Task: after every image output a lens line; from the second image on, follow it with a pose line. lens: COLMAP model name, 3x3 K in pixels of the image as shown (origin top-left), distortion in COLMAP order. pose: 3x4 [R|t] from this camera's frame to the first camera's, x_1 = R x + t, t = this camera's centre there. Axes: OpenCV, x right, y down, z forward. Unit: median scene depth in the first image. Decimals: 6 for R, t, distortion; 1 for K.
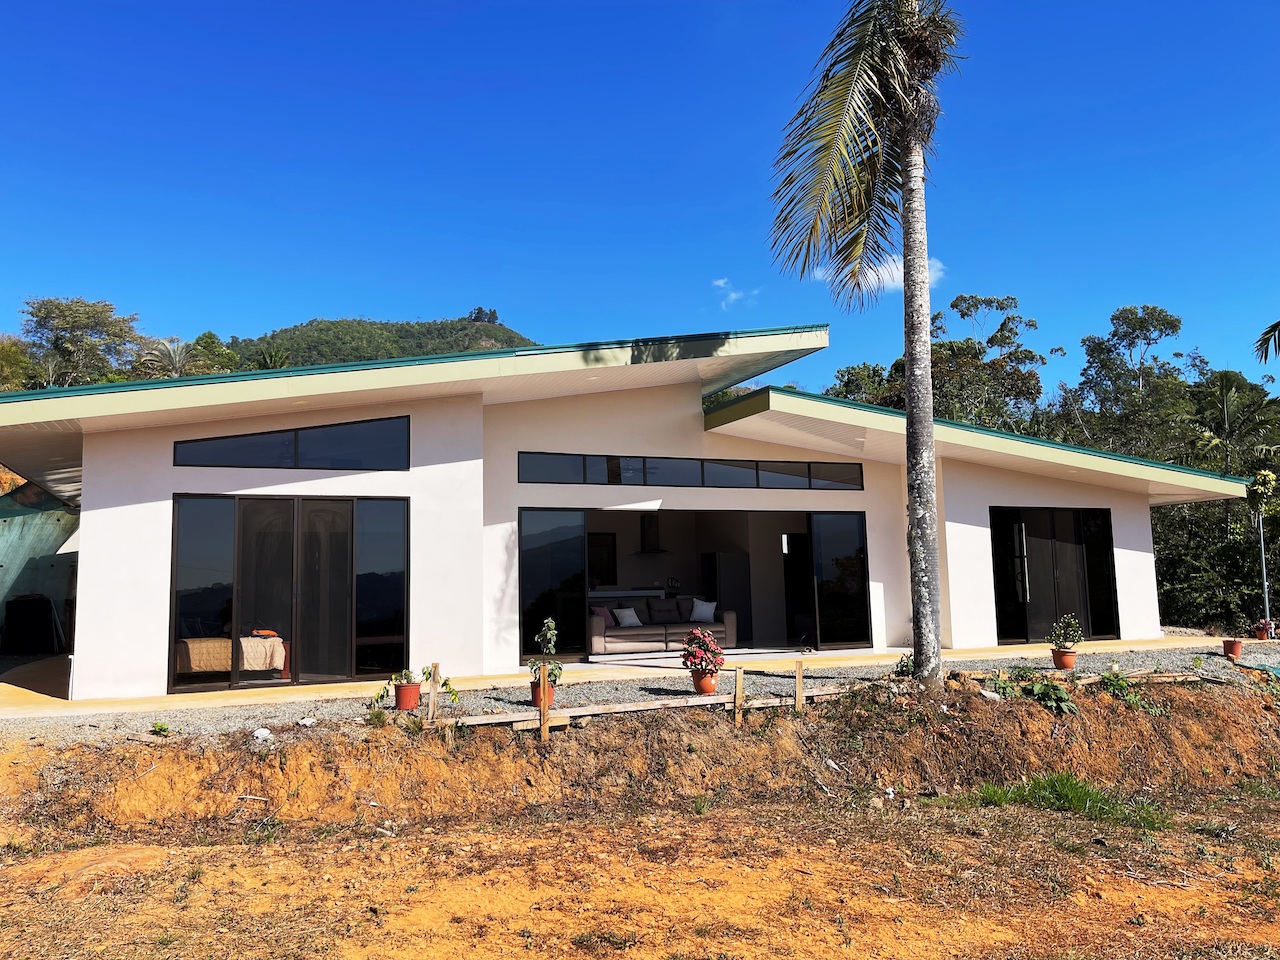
lens RADIAL K [[962.9, 0, 635.2], [0, 962.9, 490.0], [0, 0, 1]] dist [0.046895, -0.038751]
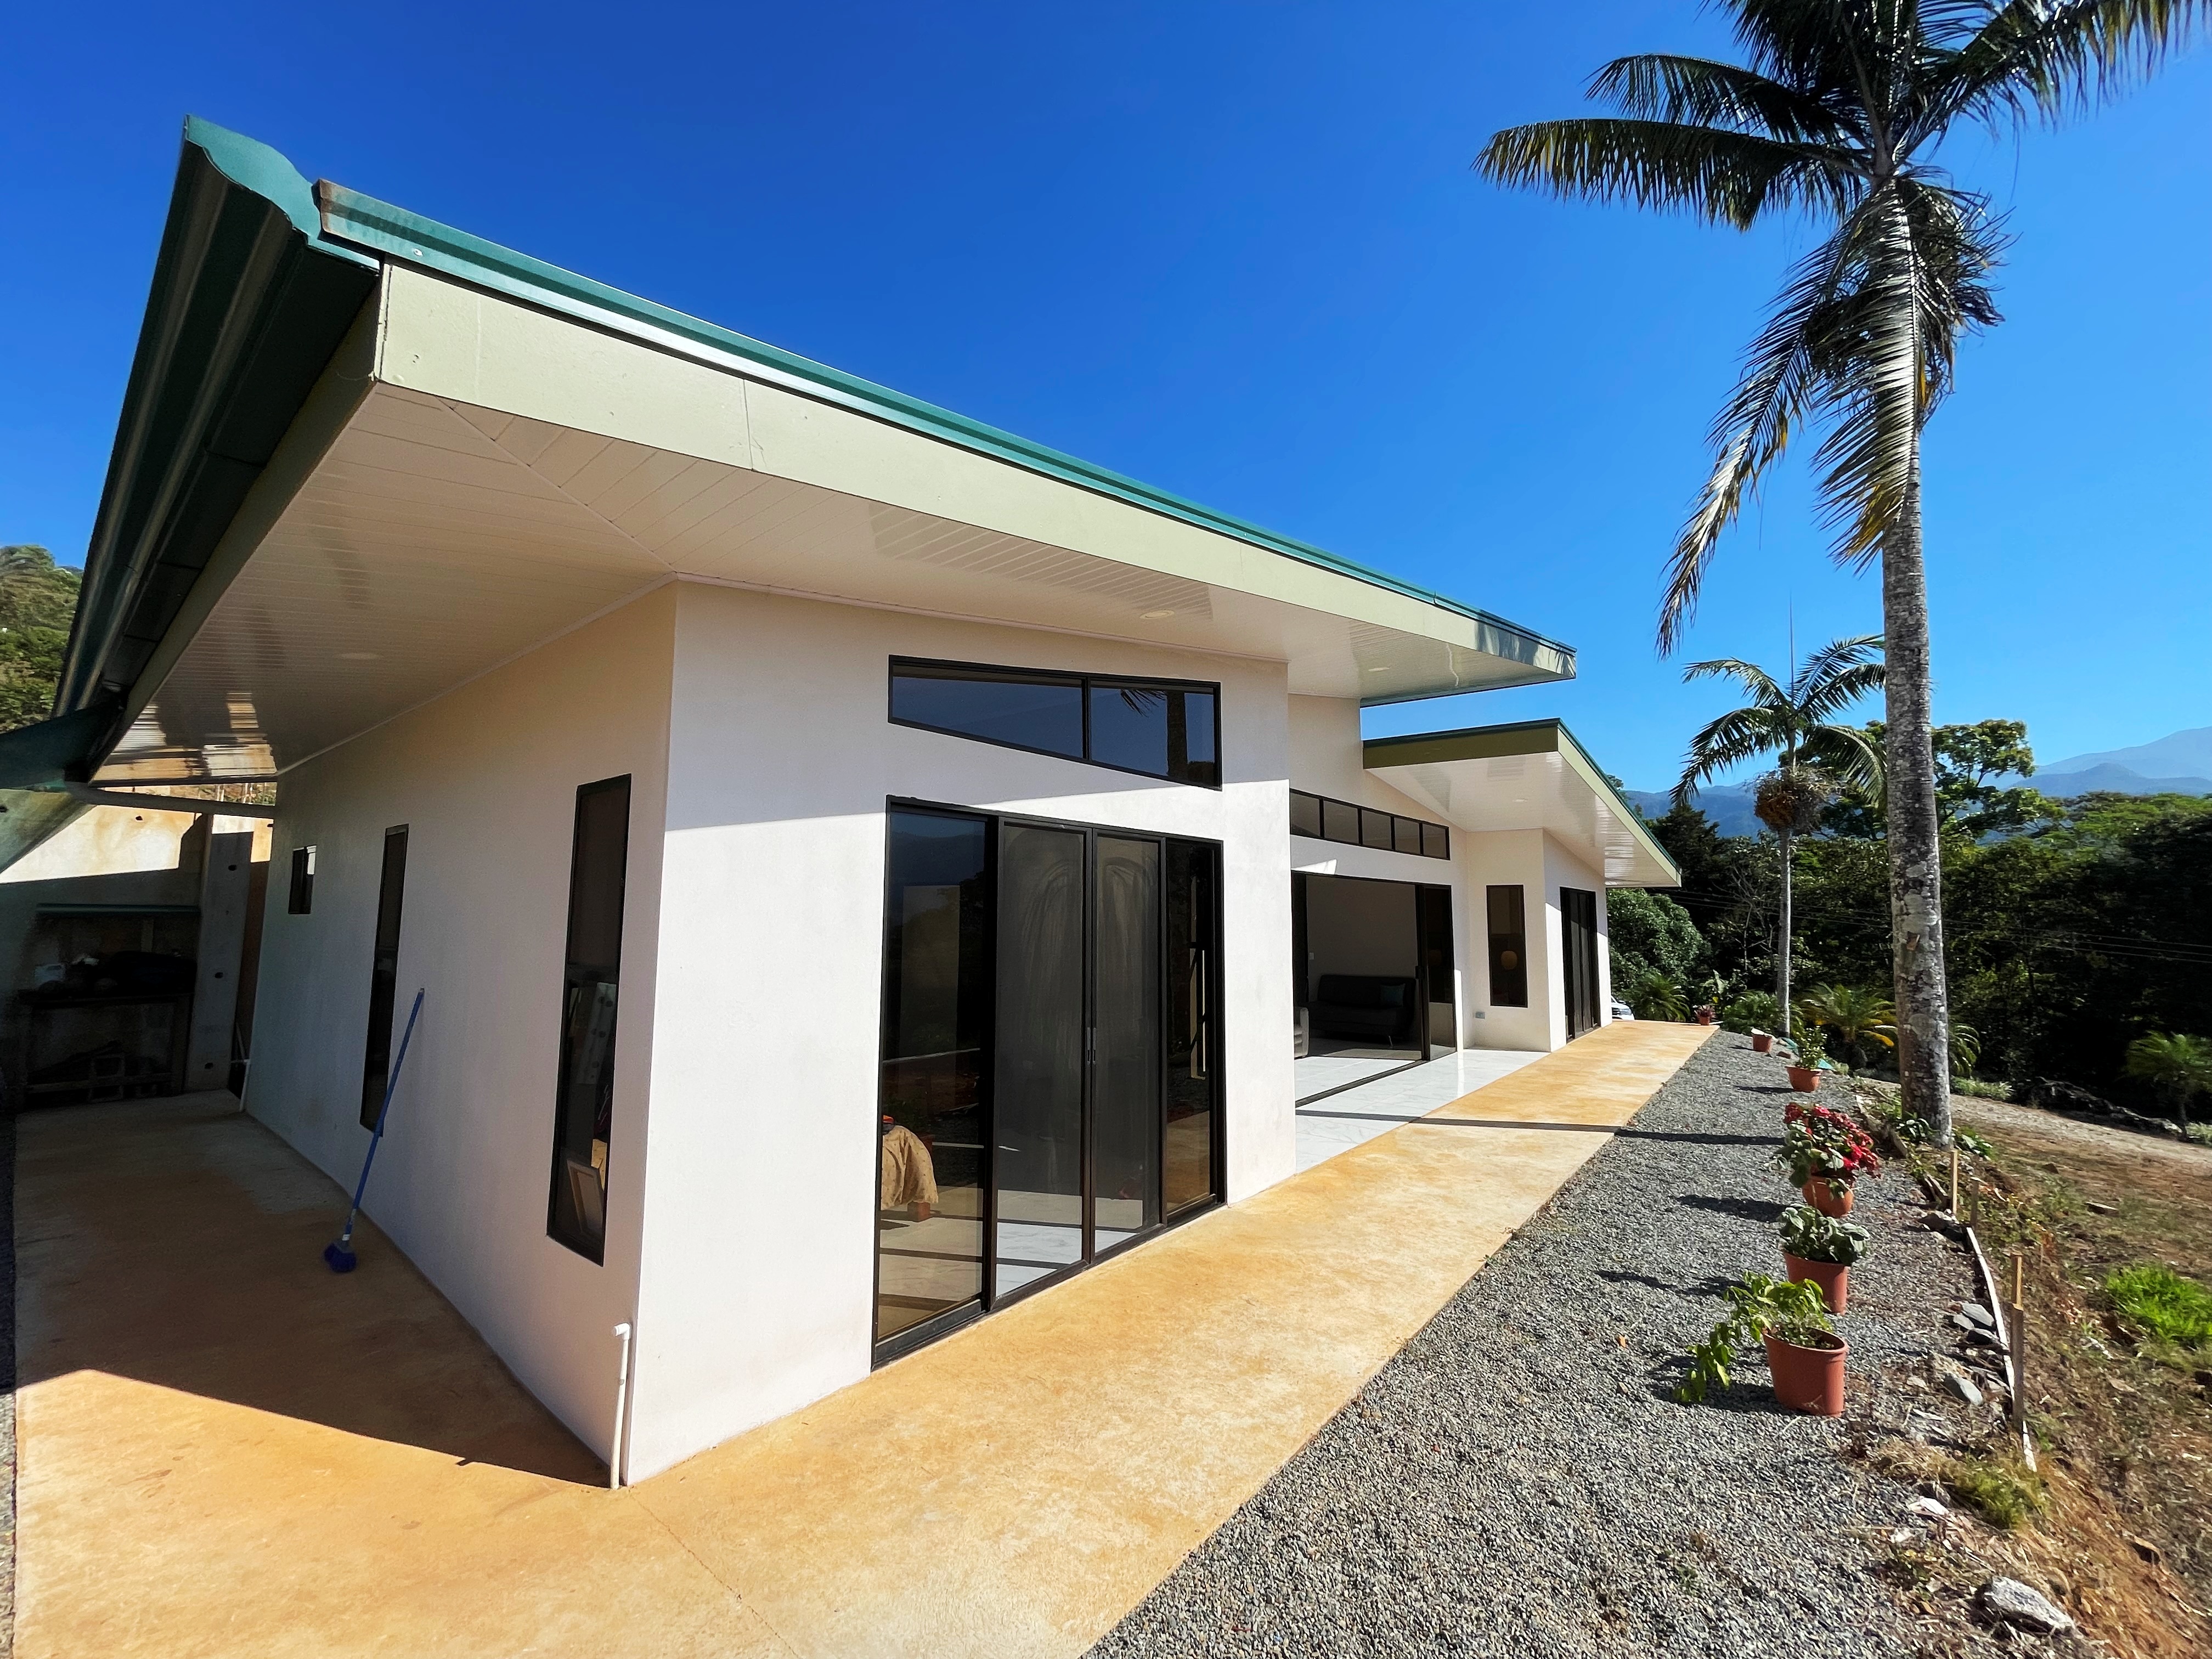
lens RADIAL K [[890.6, 0, 1104.6], [0, 890.6, 820.7], [0, 0, 1]] dist [-0.005309, 0.001314]
pose [[0.881104, 0.079396, 0.466210, -0.561032], [-0.074329, 0.996804, -0.029280, 0.016215], [-0.467045, -0.008854, 0.884189, 0.672686]]
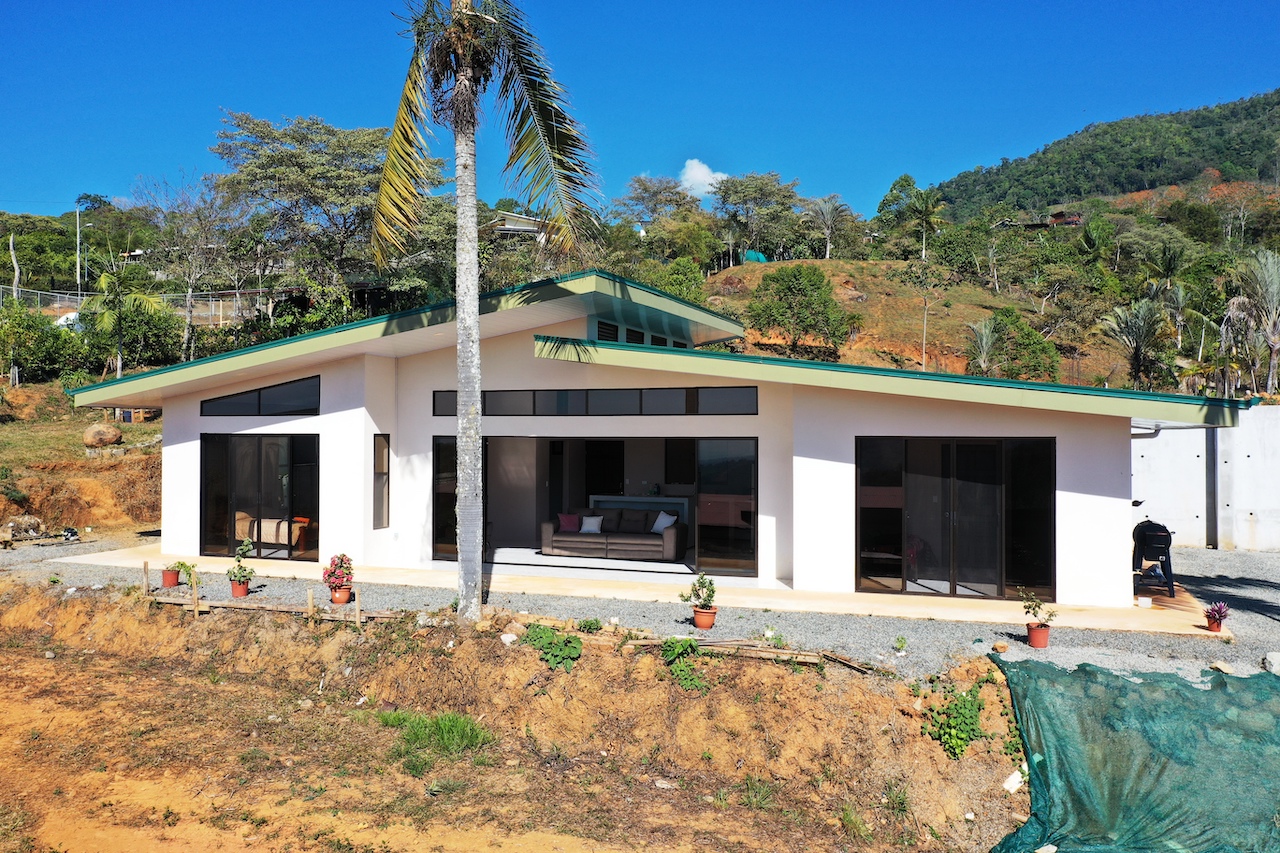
lens RADIAL K [[1009.3, 0, 638.0], [0, 1009.3, 425.6], [0, 0, 1]] dist [0.009409, -0.008222]
pose [[0.729830, 0.022199, -0.683269, 1.212590], [0.051594, 0.994834, 0.087431, -0.120098], [0.681679, -0.099063, 0.724914, 0.280632]]
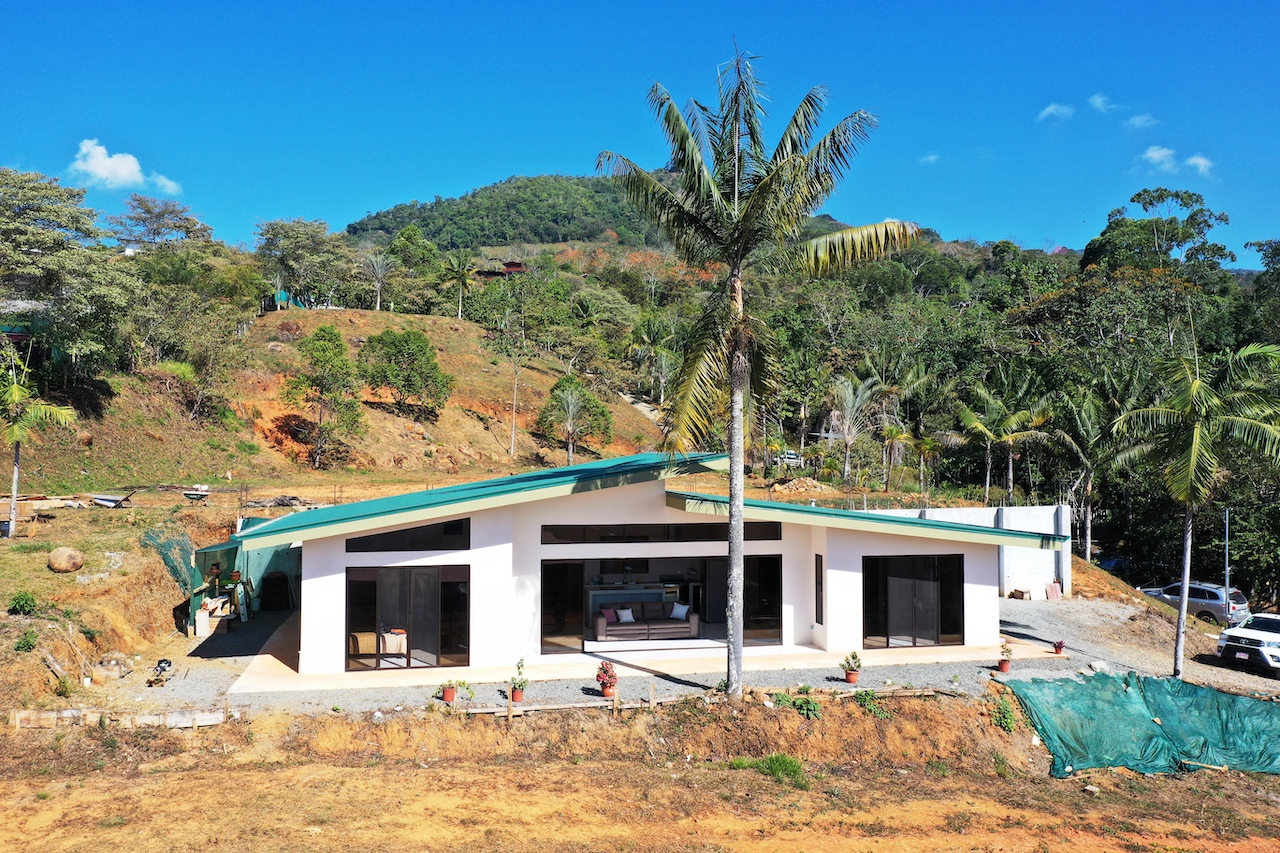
lens RADIAL K [[1009.3, 0, 641.2], [0, 1009.3, 426.2], [0, 0, 1]] dist [0.009409, -0.008222]
pose [[0.980741, 0.018586, -0.194425, 0.470536], [-0.003042, 0.996795, 0.079942, -0.432999], [0.195288, -0.077811, 0.977654, -0.797079]]
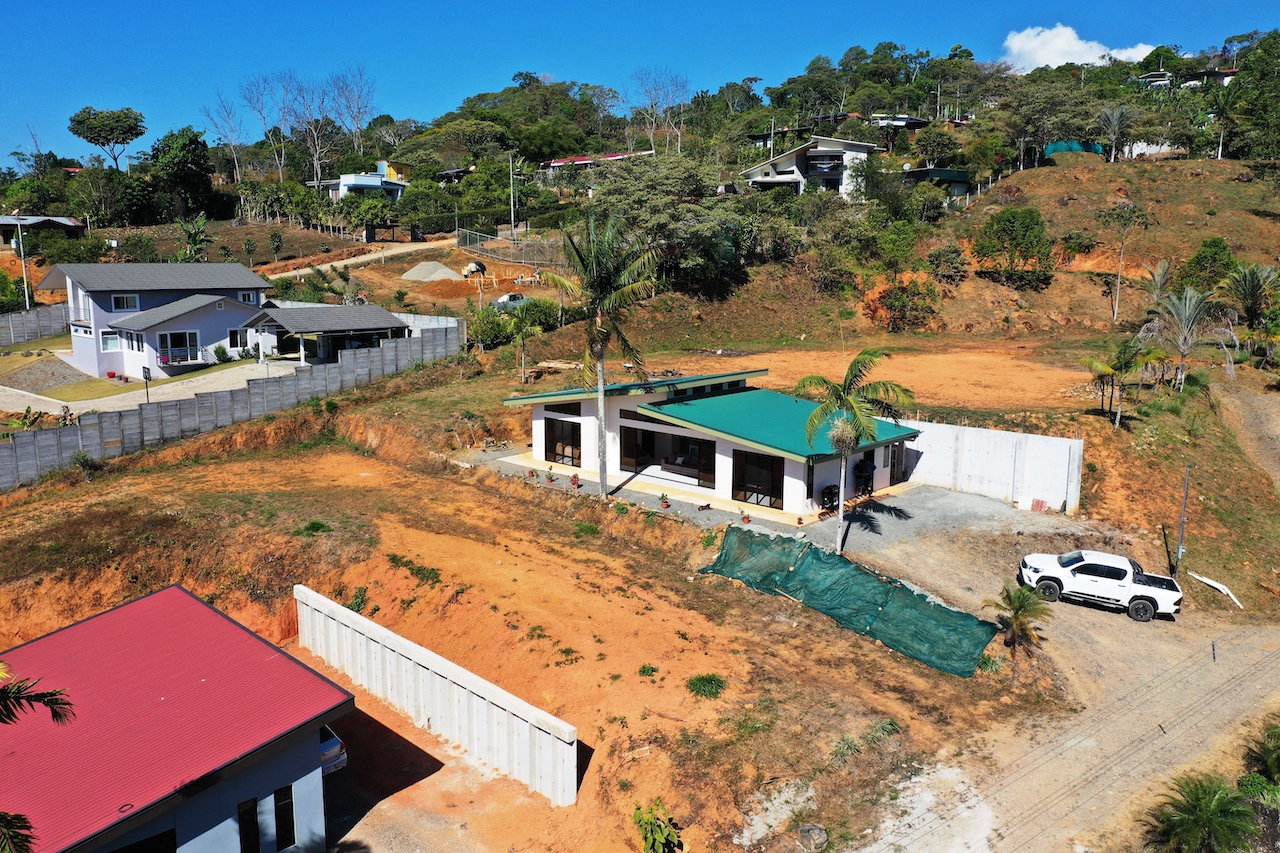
lens RADIAL K [[1009.3, 0, 642.5], [0, 1009.3, 432.1], [0, 0, 1]] dist [0.009409, -0.008222]
pose [[0.417445, 0.186865, -0.889281, 3.833233], [0.081001, 0.967080, 0.241236, -1.007562], [0.905085, -0.172735, 0.388566, -0.394206]]
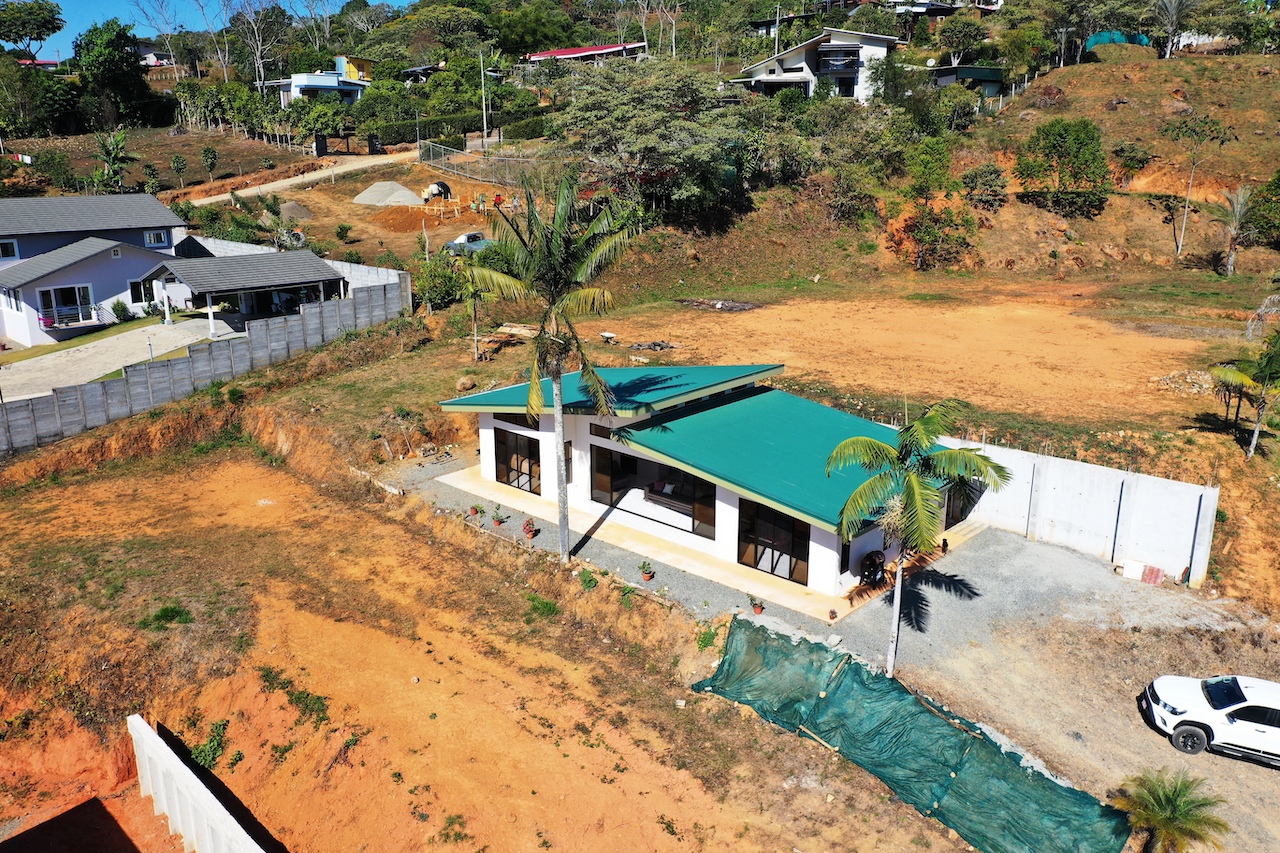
lens RADIAL K [[1009.3, 0, 642.7], [0, 1009.3, 425.8], [0, 0, 1]] dist [0.009409, -0.008222]
pose [[0.421412, 0.272327, -0.865015, 2.838455], [0.084825, 0.937829, 0.336574, -1.158631], [0.902893, -0.215211, 0.372112, 0.152555]]
